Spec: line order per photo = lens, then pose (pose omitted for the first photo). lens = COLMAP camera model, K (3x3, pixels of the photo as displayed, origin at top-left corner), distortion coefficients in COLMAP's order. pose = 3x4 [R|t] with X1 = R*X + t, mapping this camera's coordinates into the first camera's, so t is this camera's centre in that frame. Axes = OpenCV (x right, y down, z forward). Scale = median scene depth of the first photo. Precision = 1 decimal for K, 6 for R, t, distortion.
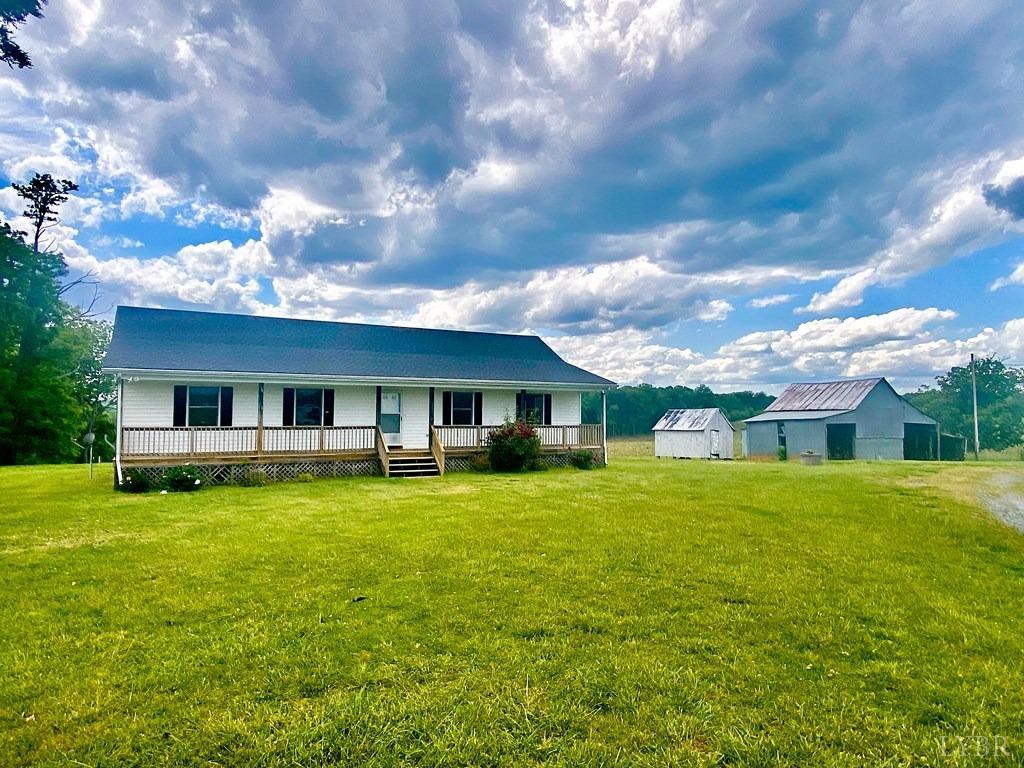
lens RADIAL K [[626.6, 0, 512.0], [0, 626.6, 384.0], [0, 0, 1]] dist [0.061786, -0.084651]
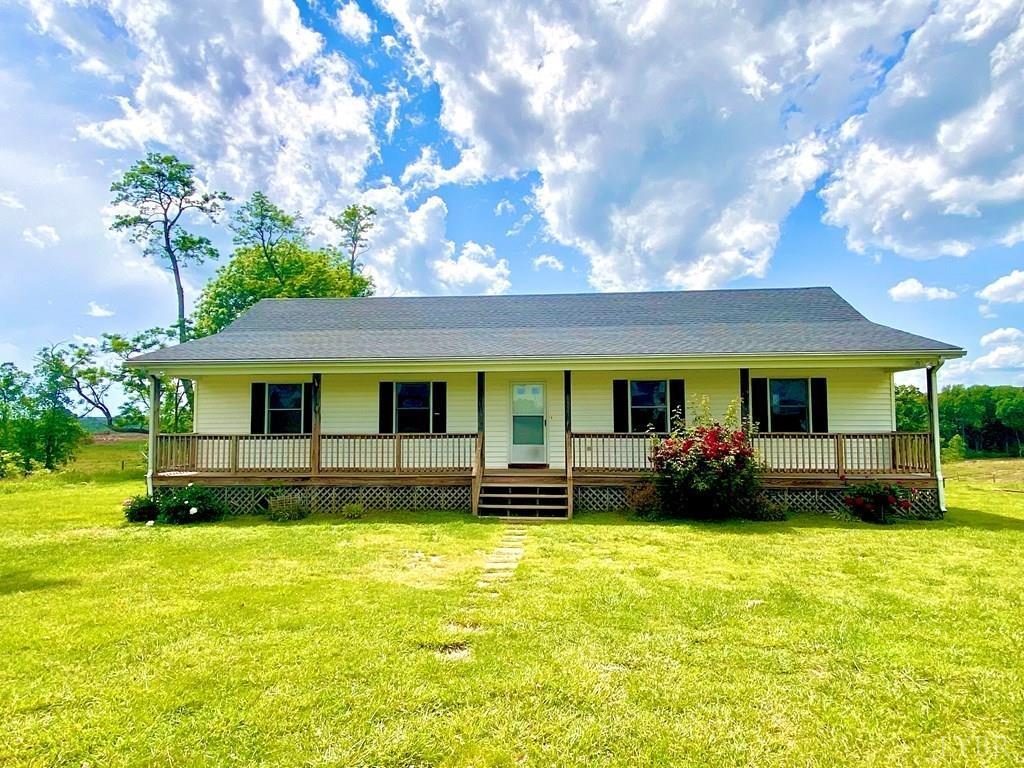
lens RADIAL K [[626.6, 0, 512.0], [0, 626.6, 384.0], [0, 0, 1]] dist [0.061786, -0.084651]
pose [[0.835206, -0.044817, -0.548108, 0.168010], [0.038235, 0.998994, -0.023422, 0.032401], [0.548606, -0.001395, 0.836080, 0.472733]]
